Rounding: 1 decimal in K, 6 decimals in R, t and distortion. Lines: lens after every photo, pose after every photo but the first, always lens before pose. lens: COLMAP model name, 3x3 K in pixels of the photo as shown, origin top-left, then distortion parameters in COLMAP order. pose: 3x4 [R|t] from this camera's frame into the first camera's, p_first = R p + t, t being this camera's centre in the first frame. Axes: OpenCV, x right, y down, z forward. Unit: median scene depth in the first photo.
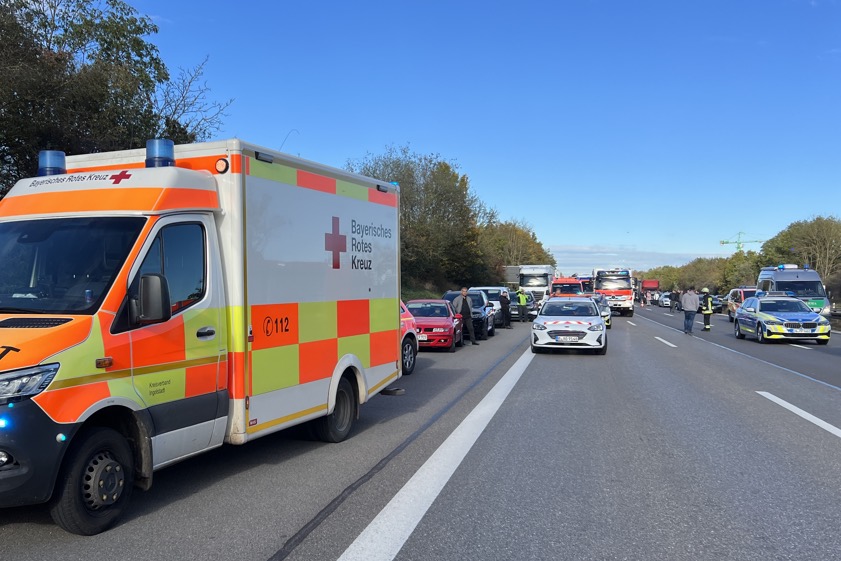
lens RADIAL K [[1048.6, 0, 420.5], [0, 1048.6, 280.5], [0, 0, 1]] dist [-0.197695, -0.047044]
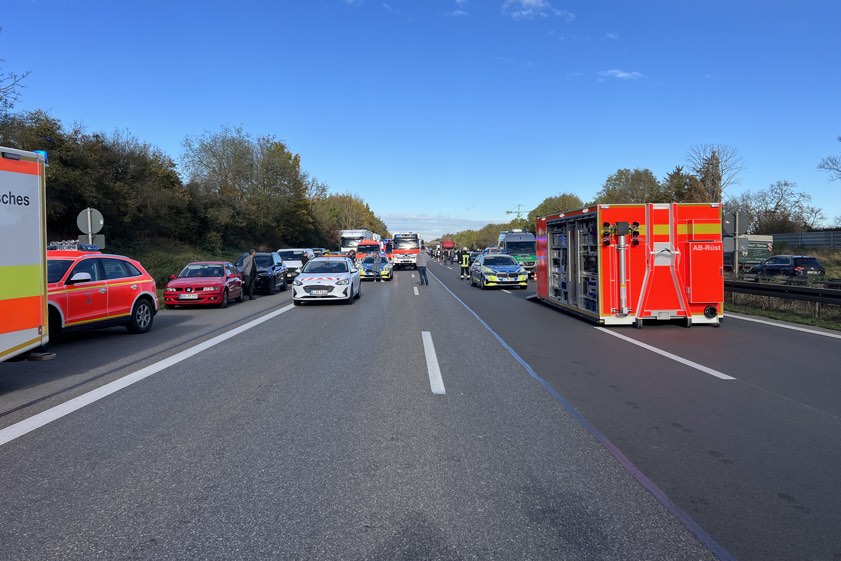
lens RADIAL K [[1048.6, 0, 420.5], [0, 1048.6, 280.5], [0, 0, 1]] dist [-0.197695, -0.047044]
pose [[0.829428, -0.028490, 0.557887, -0.475802], [0.011672, 0.999364, 0.033681, 0.003936], [-0.558492, -0.021425, 0.829234, -0.057659]]
